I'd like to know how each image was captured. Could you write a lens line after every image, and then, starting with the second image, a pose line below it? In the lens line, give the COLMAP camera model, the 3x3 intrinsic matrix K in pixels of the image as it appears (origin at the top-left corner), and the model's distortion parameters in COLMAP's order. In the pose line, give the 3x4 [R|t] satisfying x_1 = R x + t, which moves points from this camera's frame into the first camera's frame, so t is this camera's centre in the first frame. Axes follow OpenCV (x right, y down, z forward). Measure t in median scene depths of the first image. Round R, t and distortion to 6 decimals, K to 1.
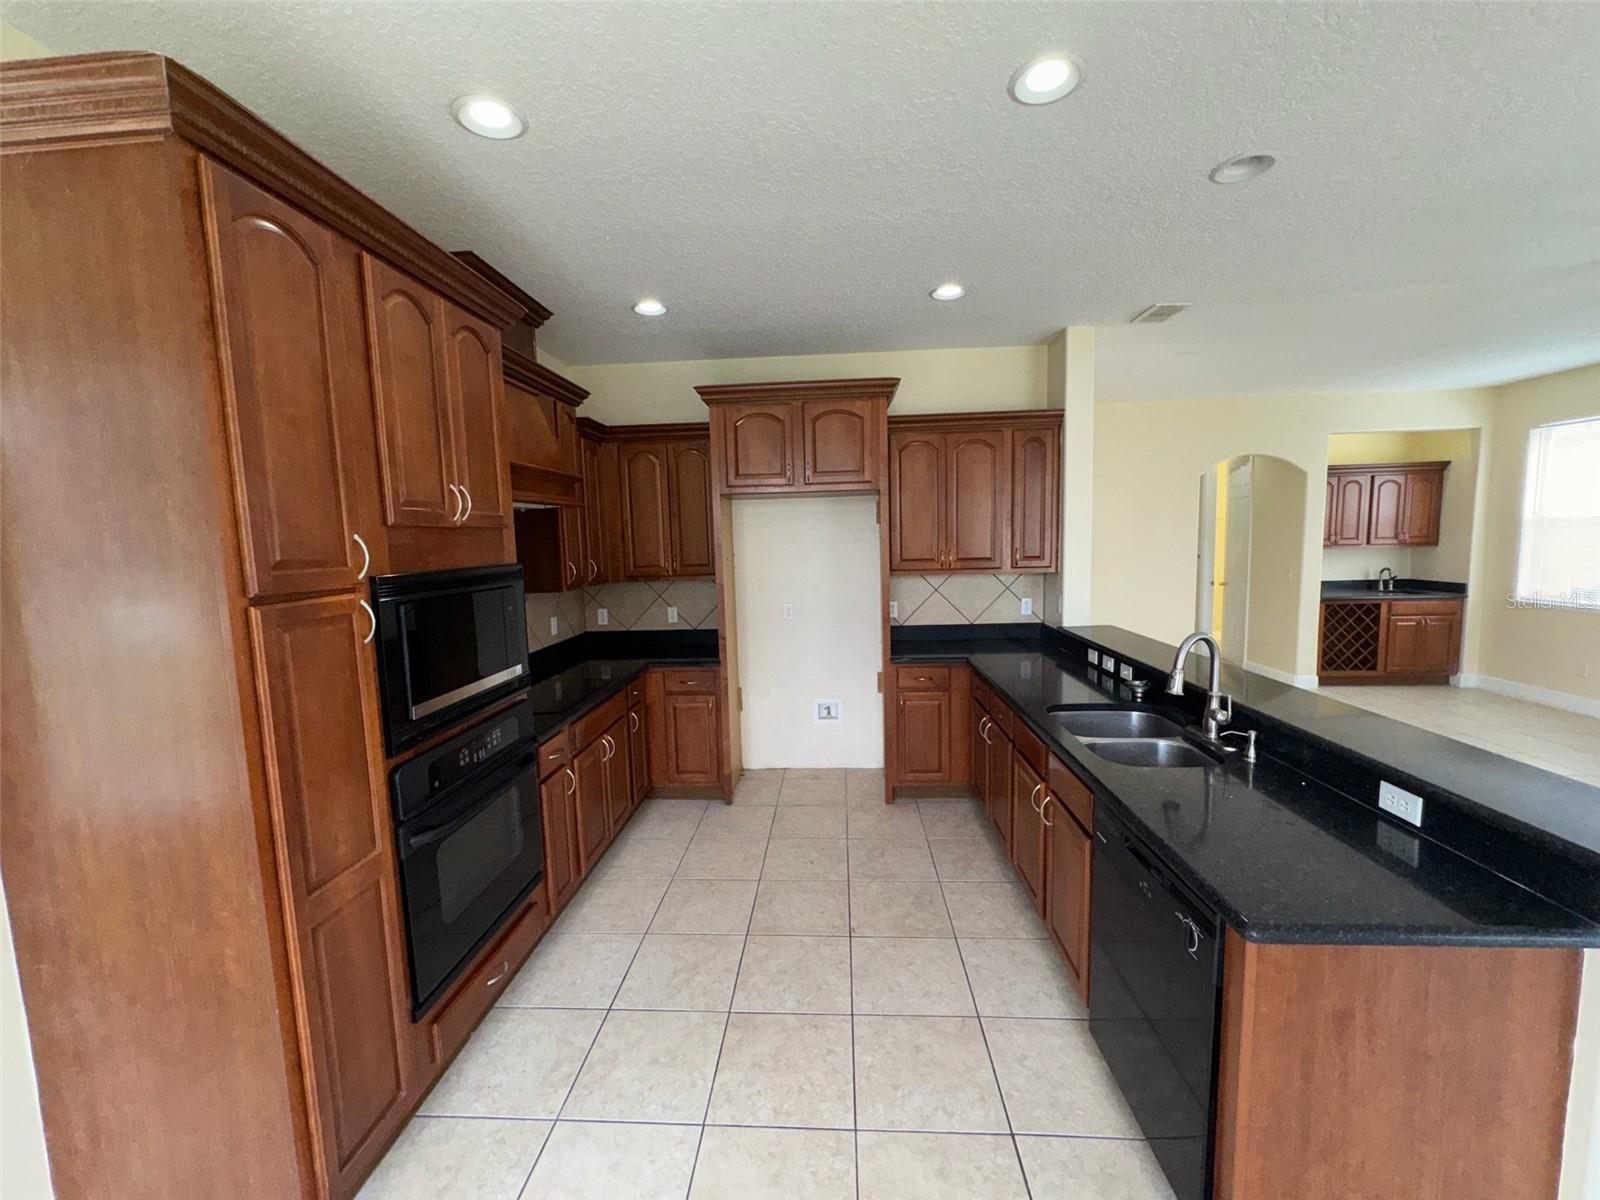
lens RADIAL K [[642.5, 0, 801.0], [0, 642.5, 596.5], [0, 0, 1]] dist [-0.001566, 0.001174]
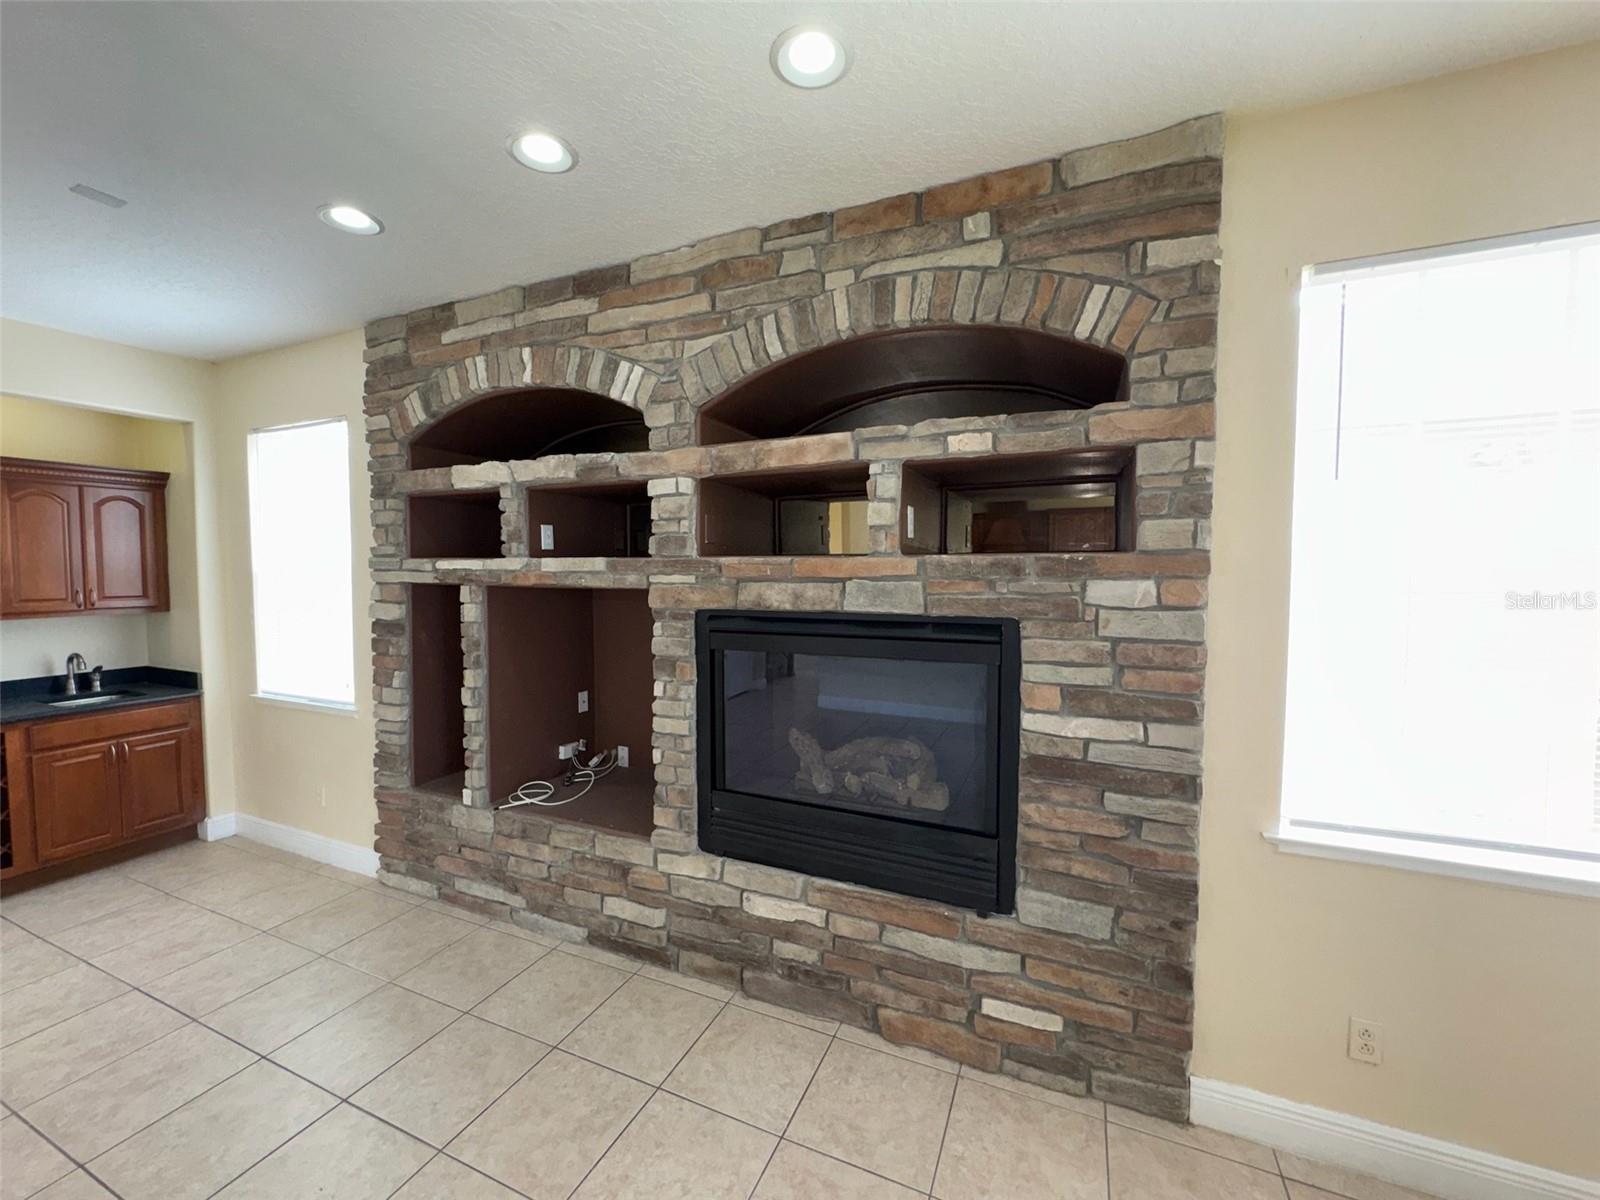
lens RADIAL K [[642.5, 0, 803.1], [0, 642.5, 597.0], [0, 0, 1]] dist [-0.001566, 0.001174]
pose [[0.344228, -0.019528, 0.938683, 0.645167], [0.090793, 0.995790, -0.012579, -0.030916], [-0.934486, 0.089556, 0.344552, 0.237363]]
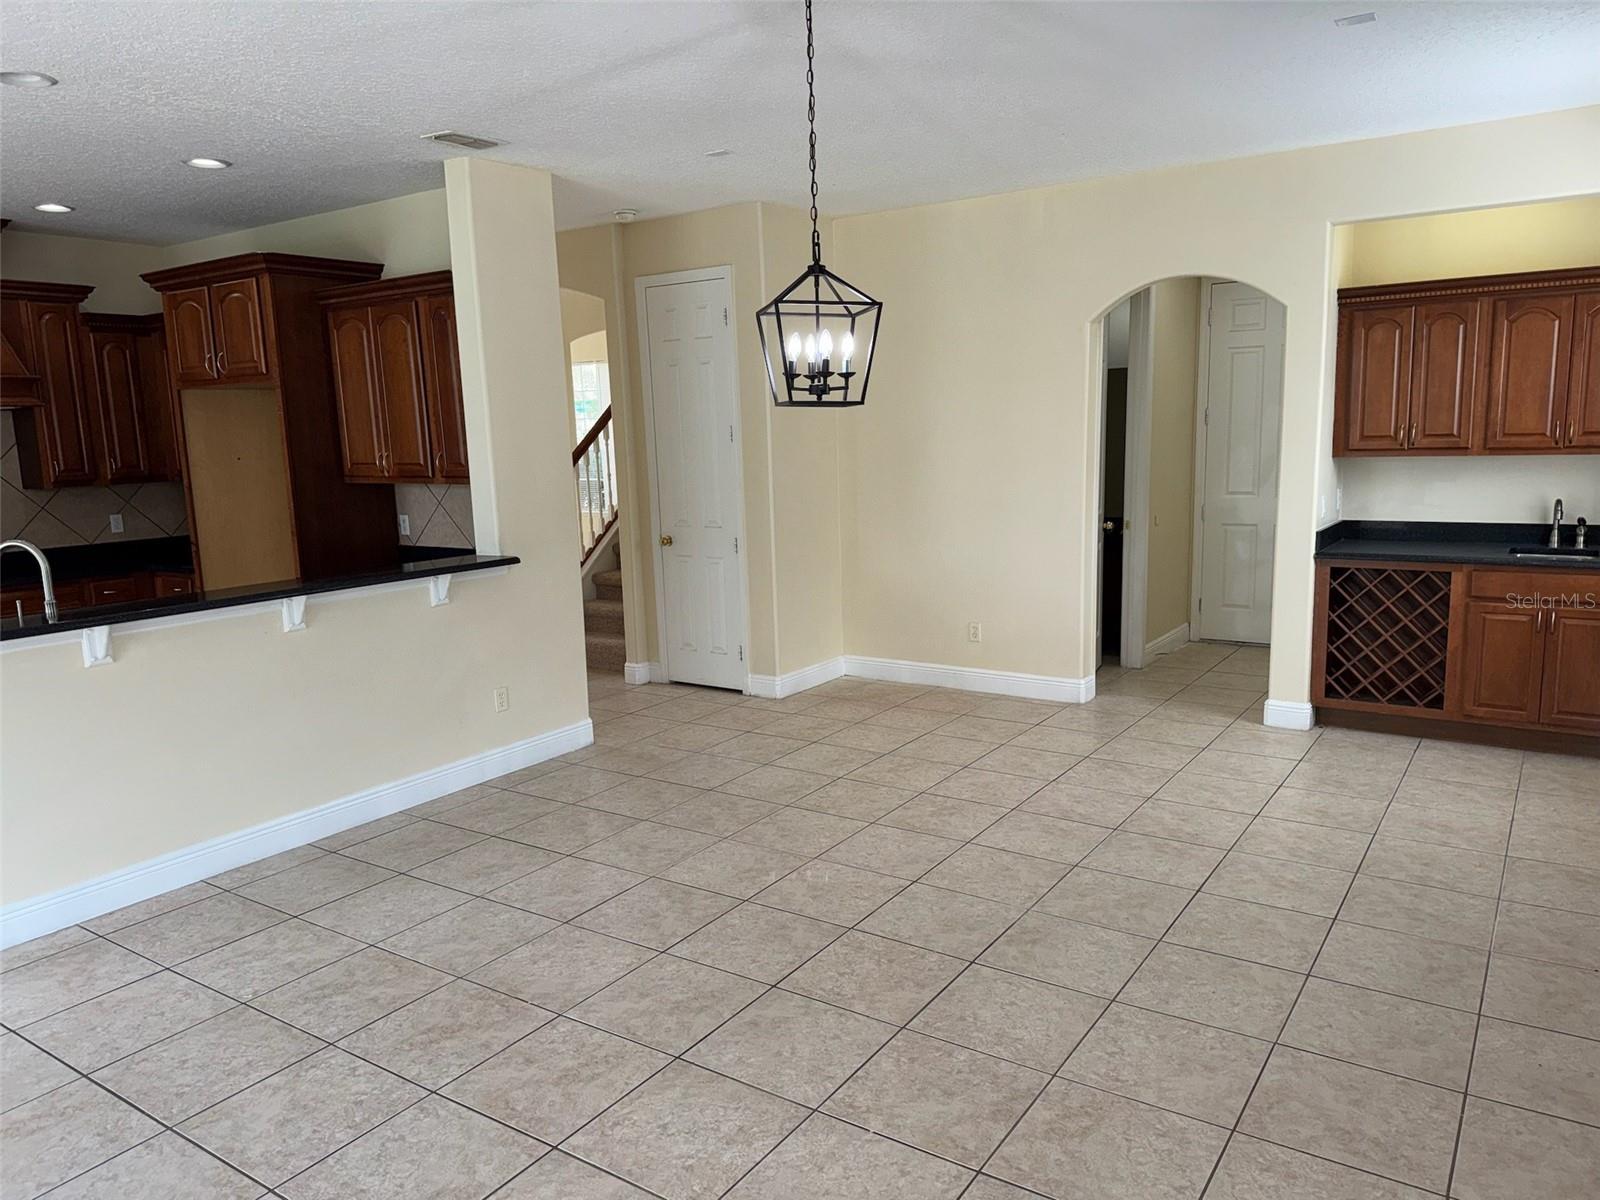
lens RADIAL K [[1124.5, 0, 801.1], [0, 1124.5, 605.8], [0, 0, 1]] dist [0.040876, -0.009930]
pose [[0.861128, 0.079288, -0.502167, 0.909219], [-0.043661, 0.995648, 0.082333, -0.012924], [0.506509, -0.048974, 0.860843, 0.011871]]
